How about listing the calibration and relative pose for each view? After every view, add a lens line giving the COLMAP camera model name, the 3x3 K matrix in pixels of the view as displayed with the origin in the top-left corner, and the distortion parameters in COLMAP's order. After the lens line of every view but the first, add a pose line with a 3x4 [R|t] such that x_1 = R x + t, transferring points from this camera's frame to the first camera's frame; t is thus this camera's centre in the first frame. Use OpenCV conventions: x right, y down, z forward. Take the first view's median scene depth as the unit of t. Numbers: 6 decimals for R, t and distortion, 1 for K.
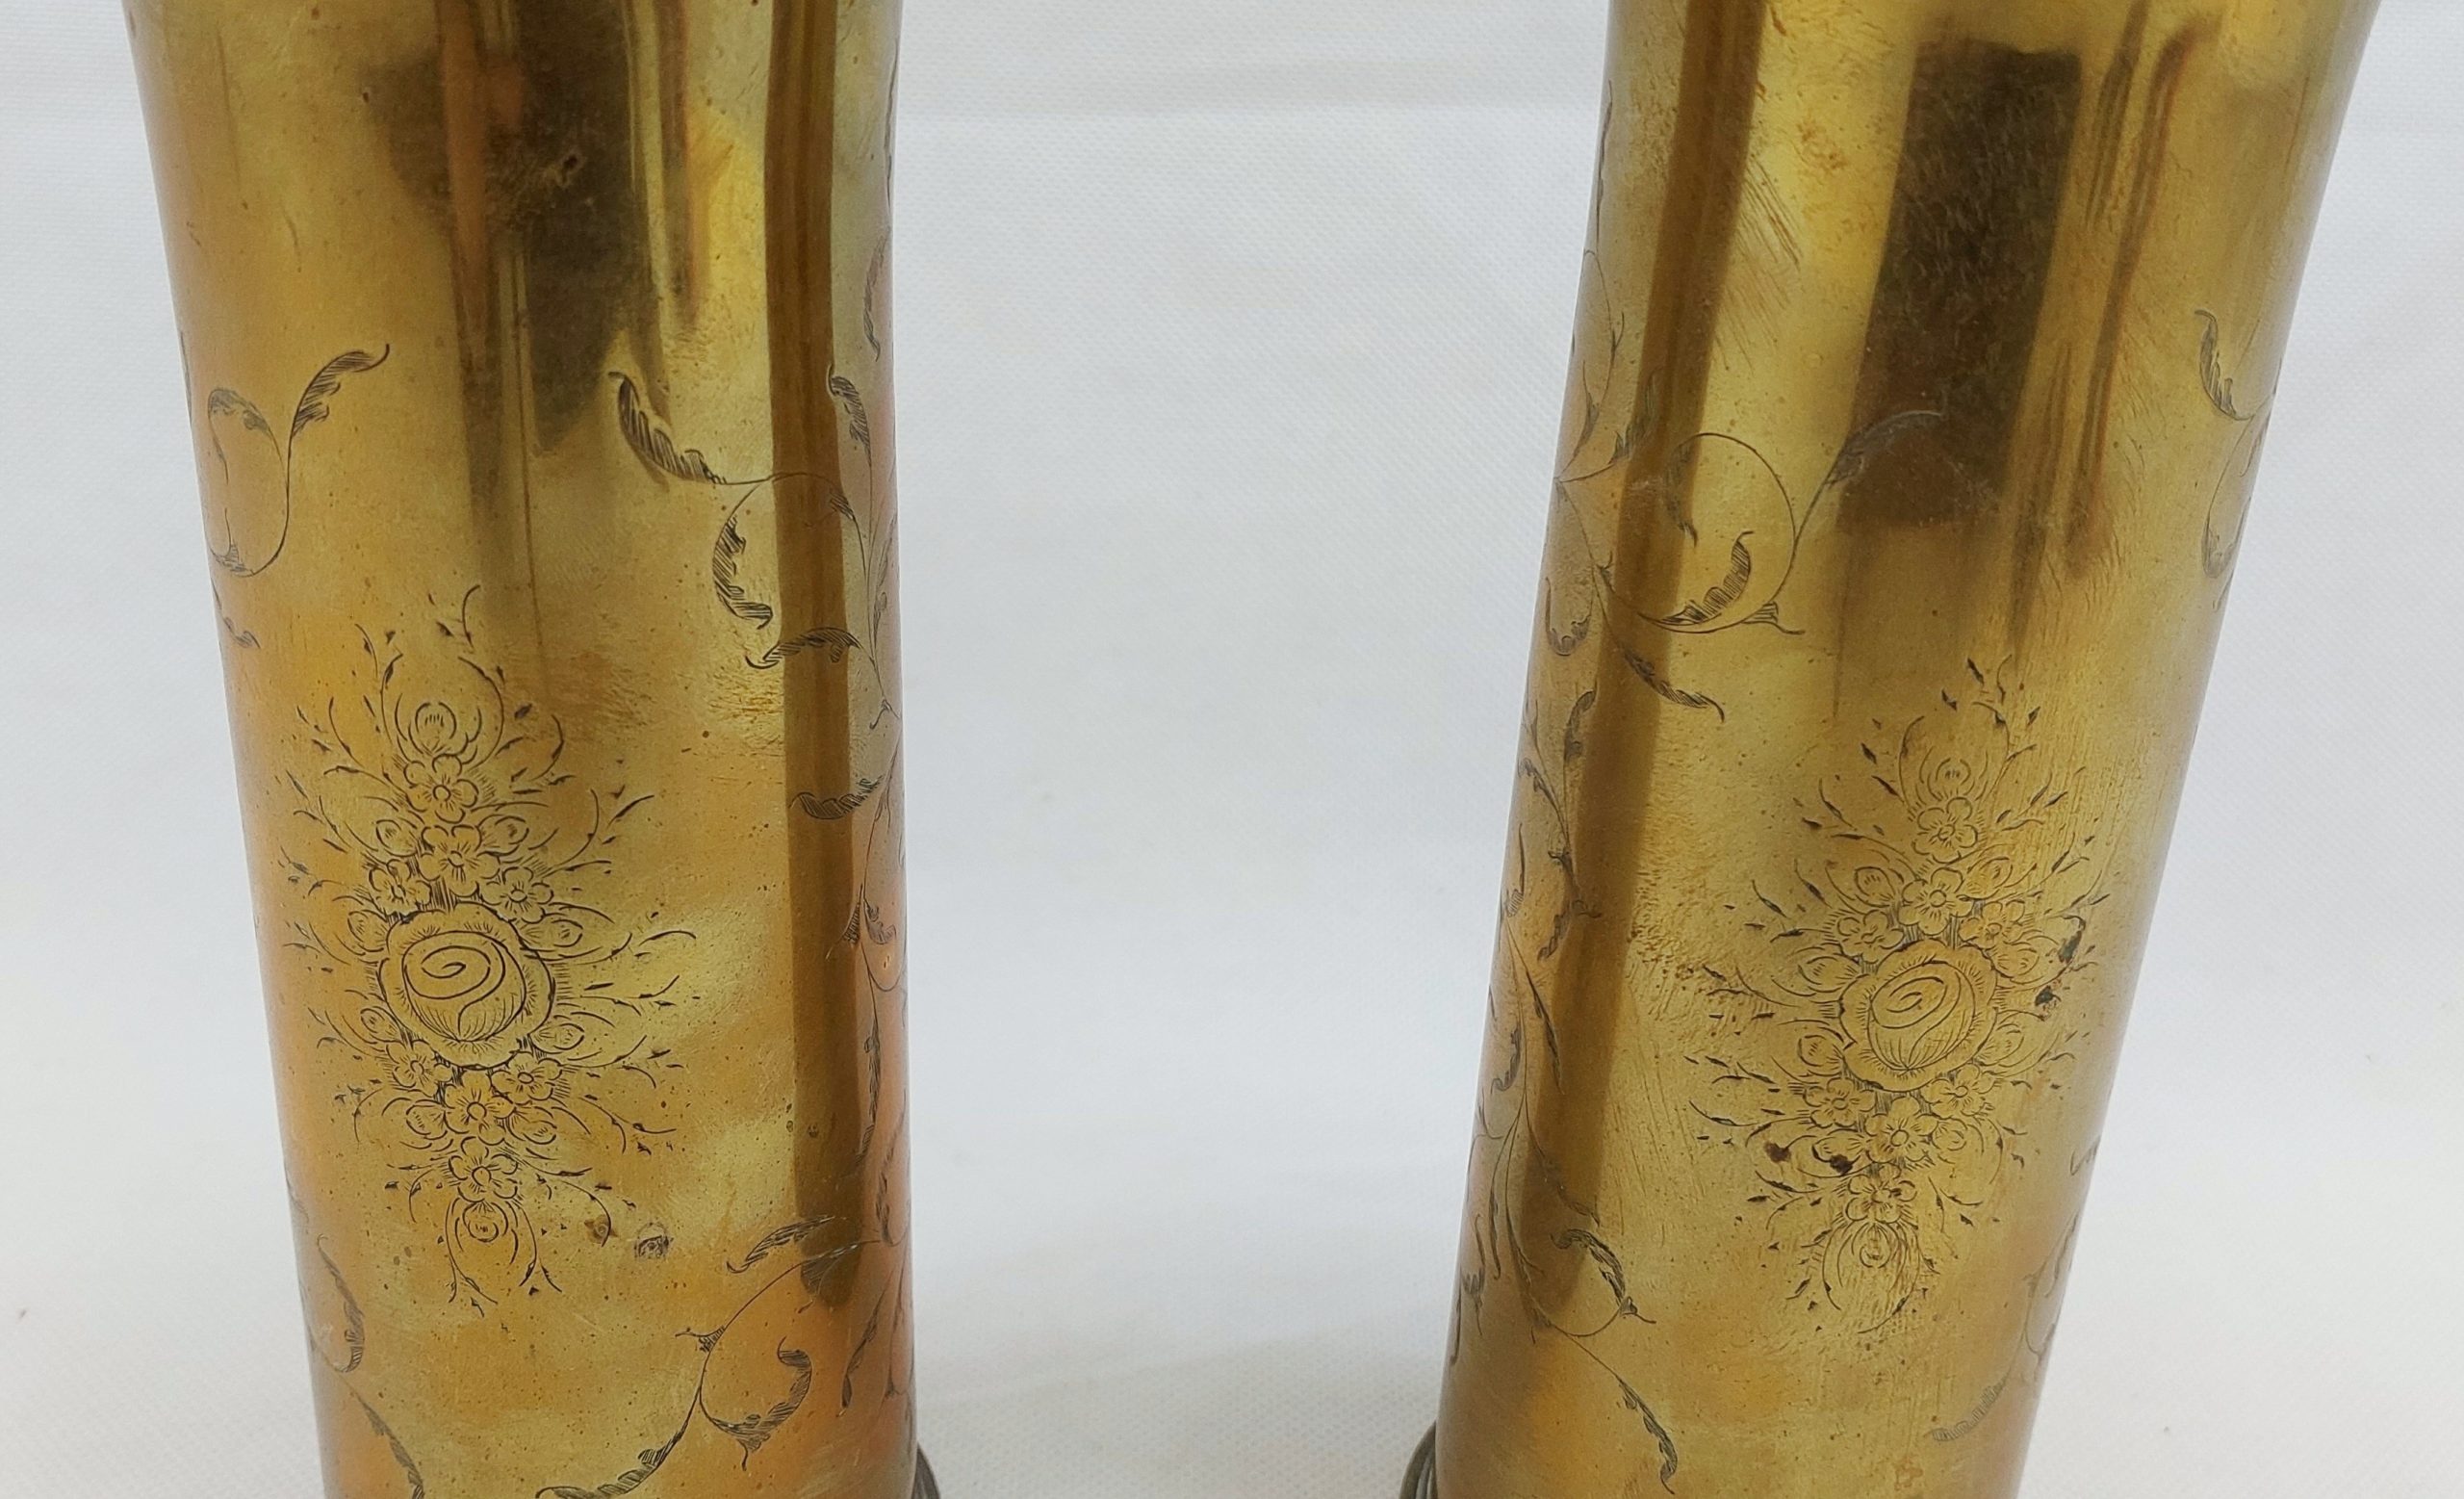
lens RADIAL K [[2052.1, 0, 1221.7], [0, 2052.1, 751.8], [0, 0, 1]] dist [0.011654, -0.028450]
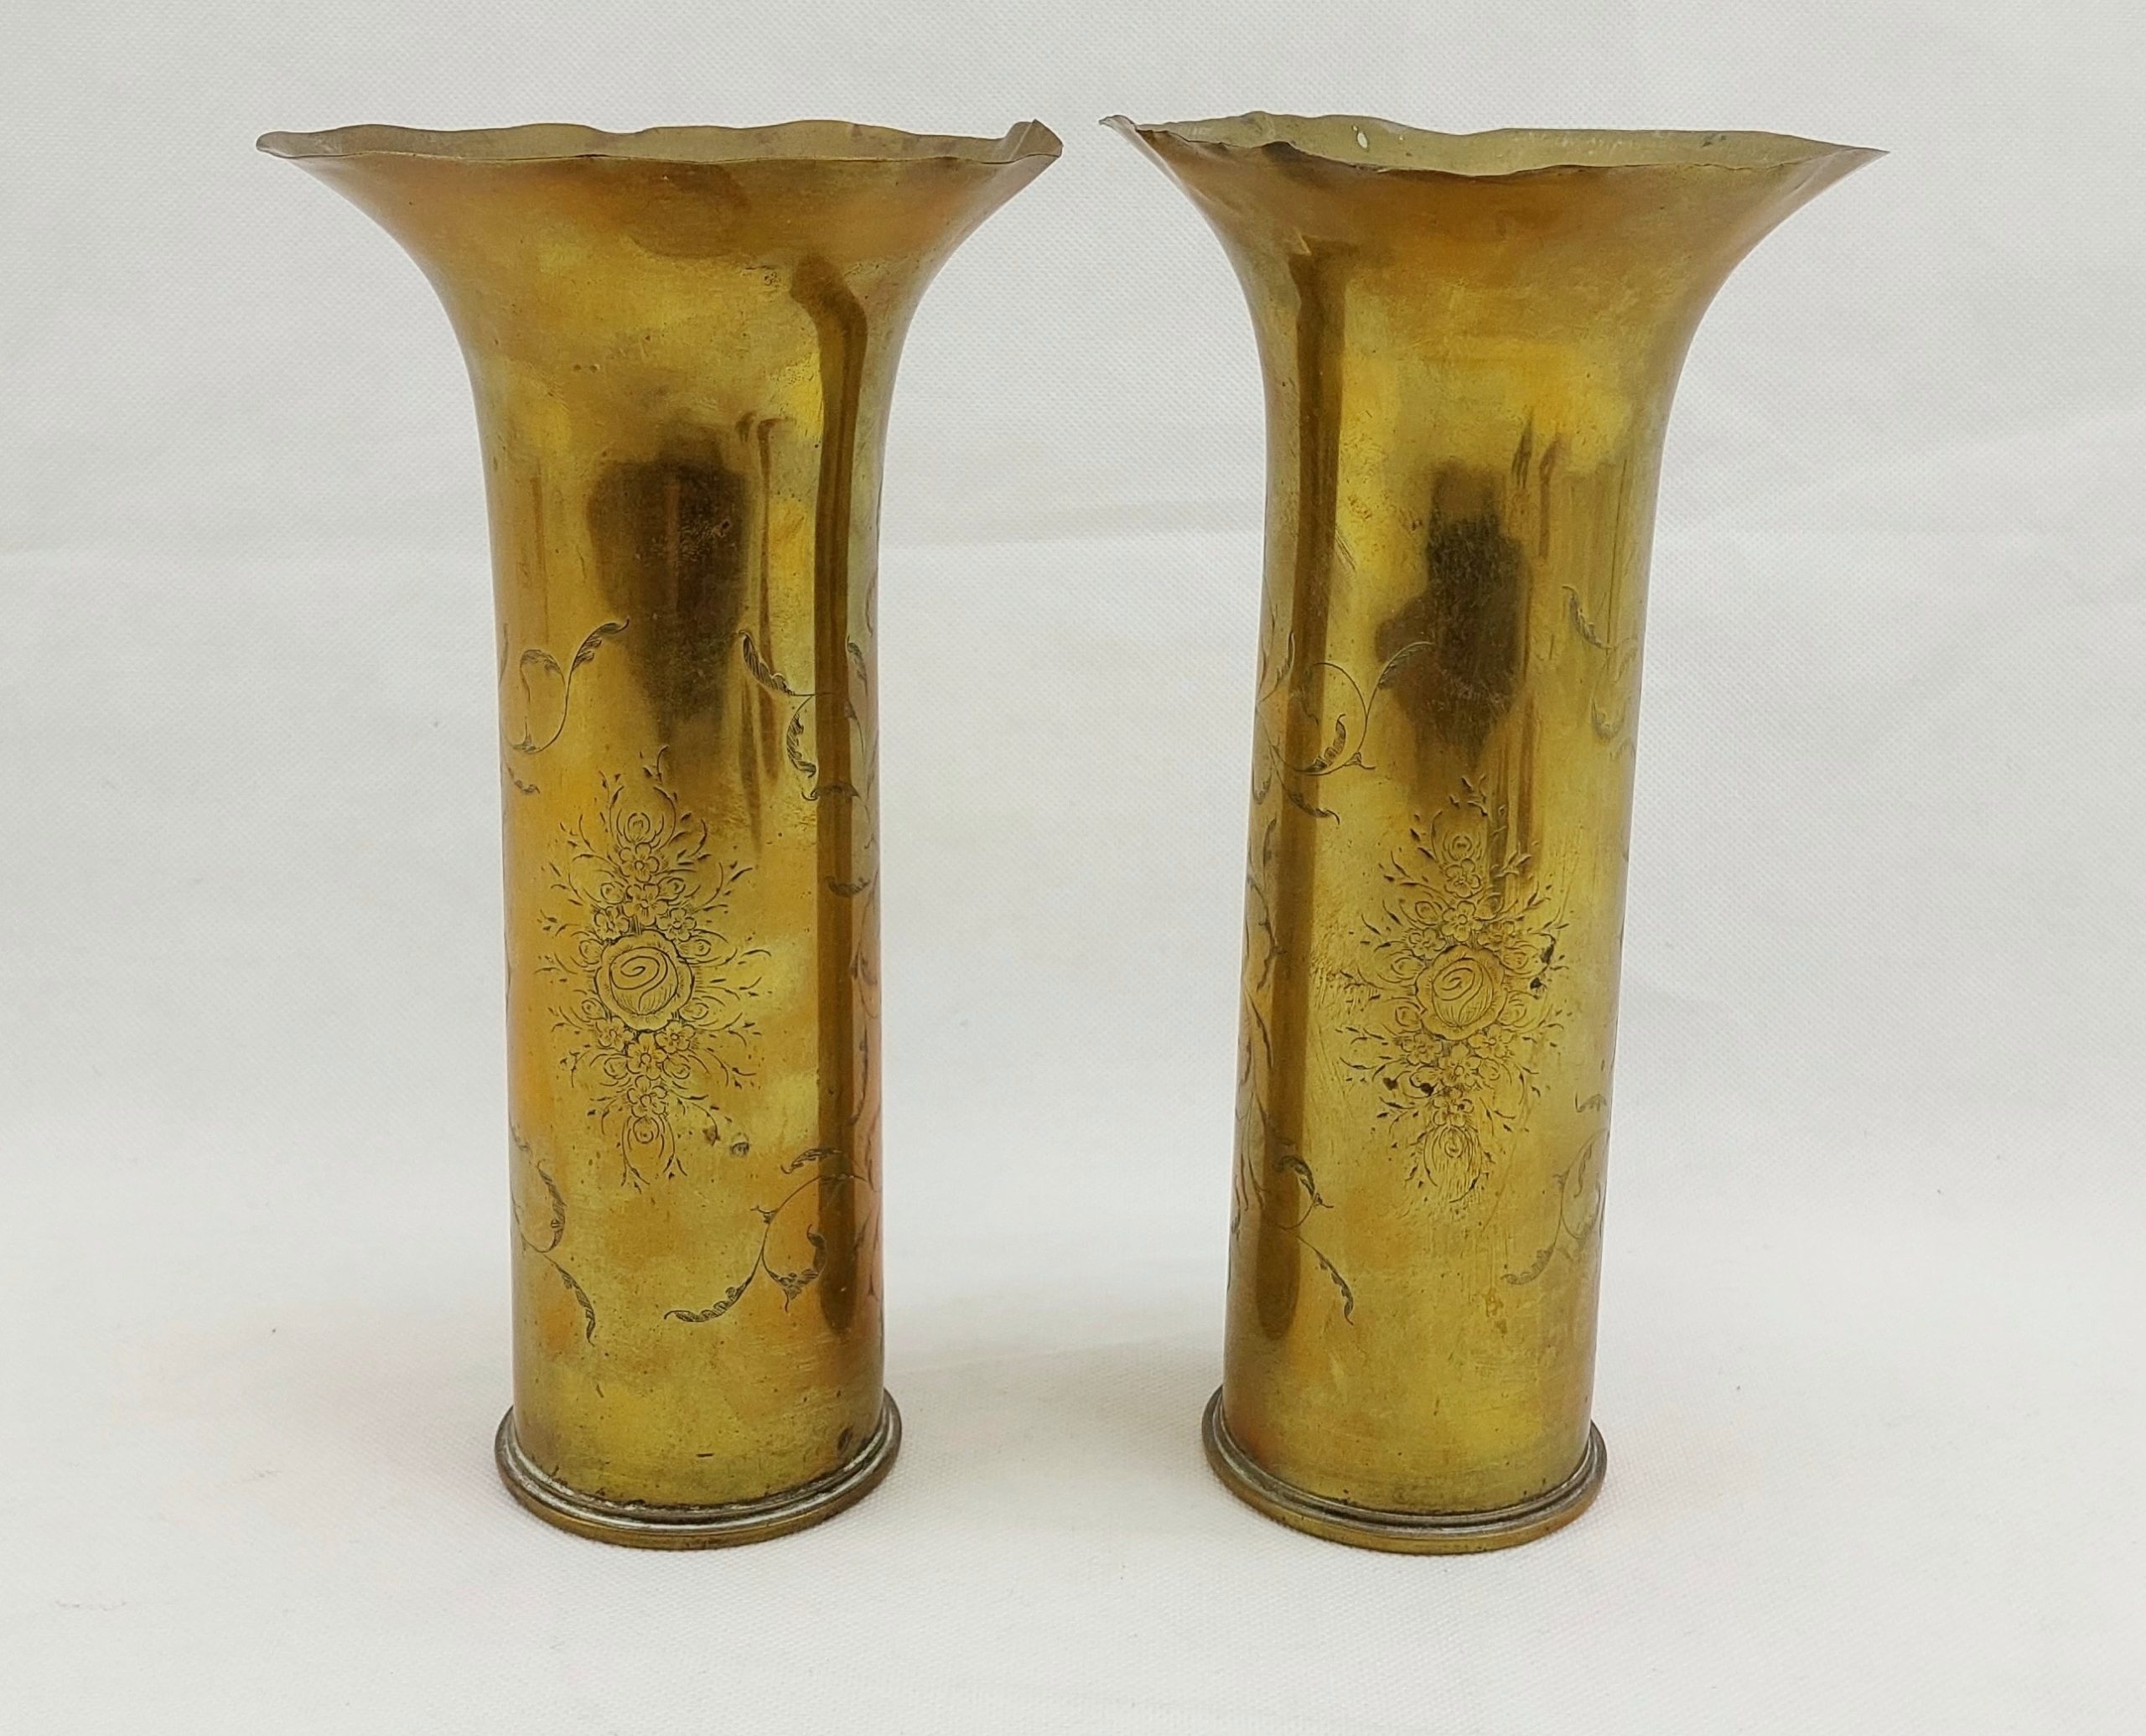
lens RADIAL K [[1629.4, 0, 1078.1], [0, 1629.4, 868.6], [0, 0, 1]] dist [0.017408, 0.005037]
pose [[0.999733, -0.018879, -0.013287, 0.031180], [0.017398, 0.994439, -0.103863, 0.159332], [0.015174, 0.103604, 0.994503, -0.399599]]
